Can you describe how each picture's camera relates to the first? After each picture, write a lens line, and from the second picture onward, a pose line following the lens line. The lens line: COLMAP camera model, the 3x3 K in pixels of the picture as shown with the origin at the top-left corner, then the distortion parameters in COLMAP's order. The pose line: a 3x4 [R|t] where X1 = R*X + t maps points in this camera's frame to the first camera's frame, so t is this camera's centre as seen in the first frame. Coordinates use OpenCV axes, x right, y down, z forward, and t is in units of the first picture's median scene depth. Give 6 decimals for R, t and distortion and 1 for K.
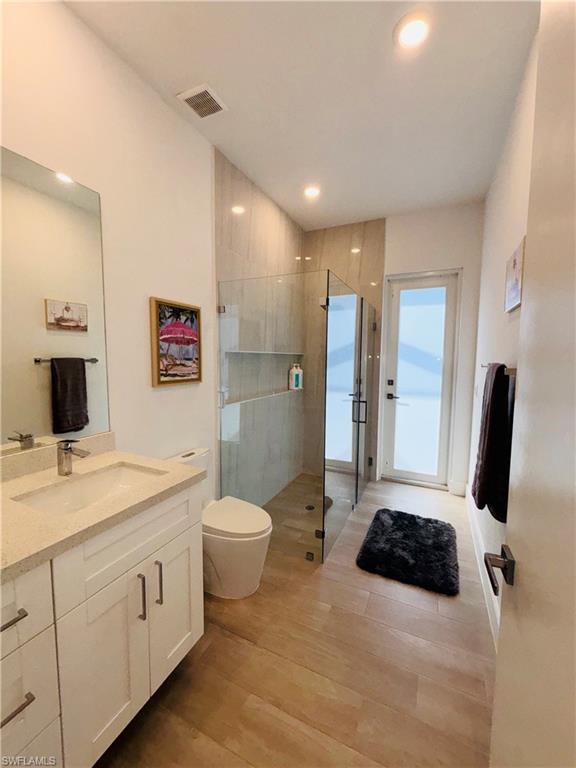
lens RADIAL K [[311.8, 0, 290.9], [0, 311.8, 385.1], [0, 0, 1]] dist [0.001407, 0.000320]
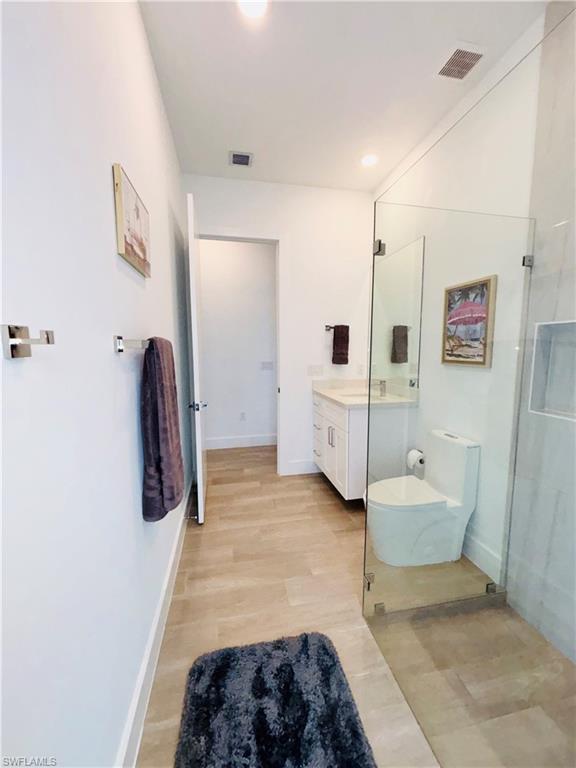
lens RADIAL K [[311.8, 0, 290.9], [0, 311.8, 385.1], [0, 0, 1]] dist [0.001407, 0.000320]
pose [[-0.801722, 0.061883, -0.594485, 0.688440], [-0.058941, 0.981592, 0.181666, -0.090548], [0.594784, 0.180685, -0.783317, 1.487930]]
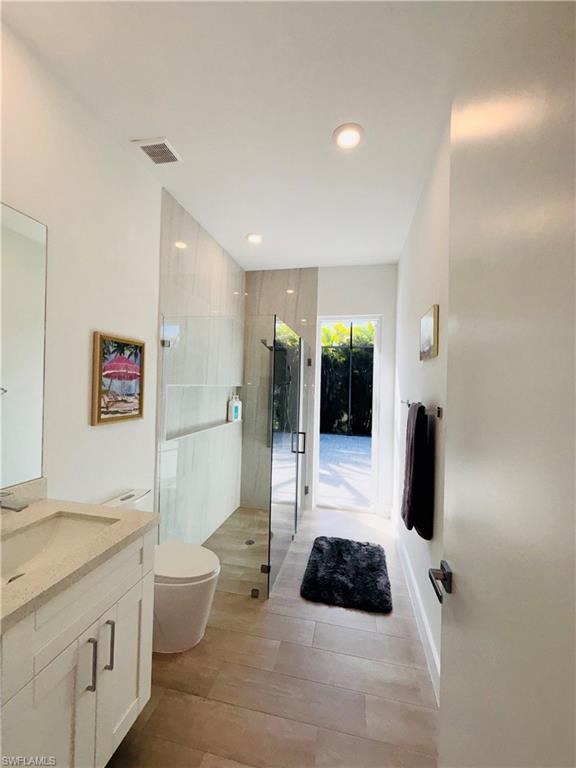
lens RADIAL K [[311.8, 0, 290.9], [0, 311.8, 385.1], [0, 0, 1]] dist [0.001407, 0.000320]
pose [[0.972591, 0.015548, 0.232004, -0.075197], [0.004047, 0.996479, -0.083744, -0.032341], [-0.232489, 0.082387, 0.969103, -0.049742]]
